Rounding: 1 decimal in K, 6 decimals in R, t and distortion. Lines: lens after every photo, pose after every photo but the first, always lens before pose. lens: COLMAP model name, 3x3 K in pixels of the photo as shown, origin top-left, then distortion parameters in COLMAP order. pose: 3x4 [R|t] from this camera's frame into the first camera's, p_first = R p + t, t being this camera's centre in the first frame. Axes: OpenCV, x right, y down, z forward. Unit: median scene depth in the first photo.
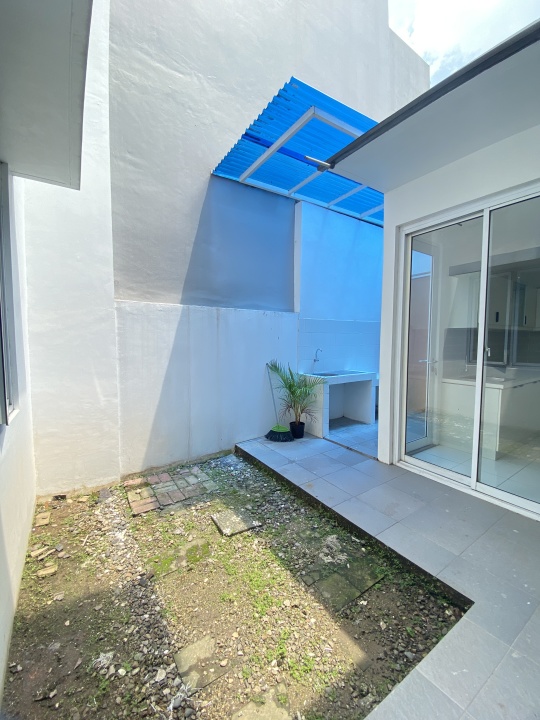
lens RADIAL K [[292.9, 0, 270.0], [0, 292.9, 360.0], [0, 0, 1]] dist [0.015749, -0.020167]
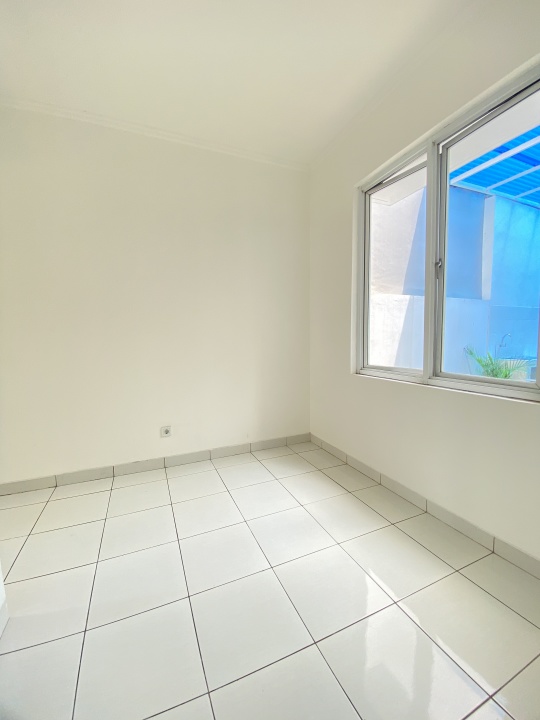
lens RADIAL K [[292.9, 0, 270.0], [0, 292.9, 360.0], [0, 0, 1]] dist [0.015749, -0.020167]
pose [[0.986773, -0.003783, -0.162065, -0.545876], [0.005312, 0.999945, 0.009001, 0.045349], [0.162022, -0.009742, 0.986739, -0.199303]]
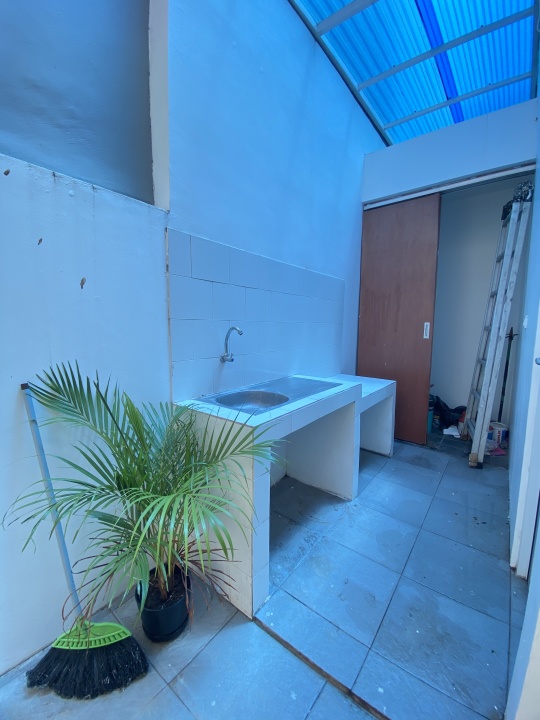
lens RADIAL K [[292.9, 0, 270.0], [0, 292.9, 360.0], [0, 0, 1]] dist [0.015749, -0.020167]
pose [[0.955239, -0.028995, 0.294411, 0.113166], [0.016943, 0.998914, 0.043404, -0.014147], [-0.295350, -0.036473, 0.954693, 0.706009]]
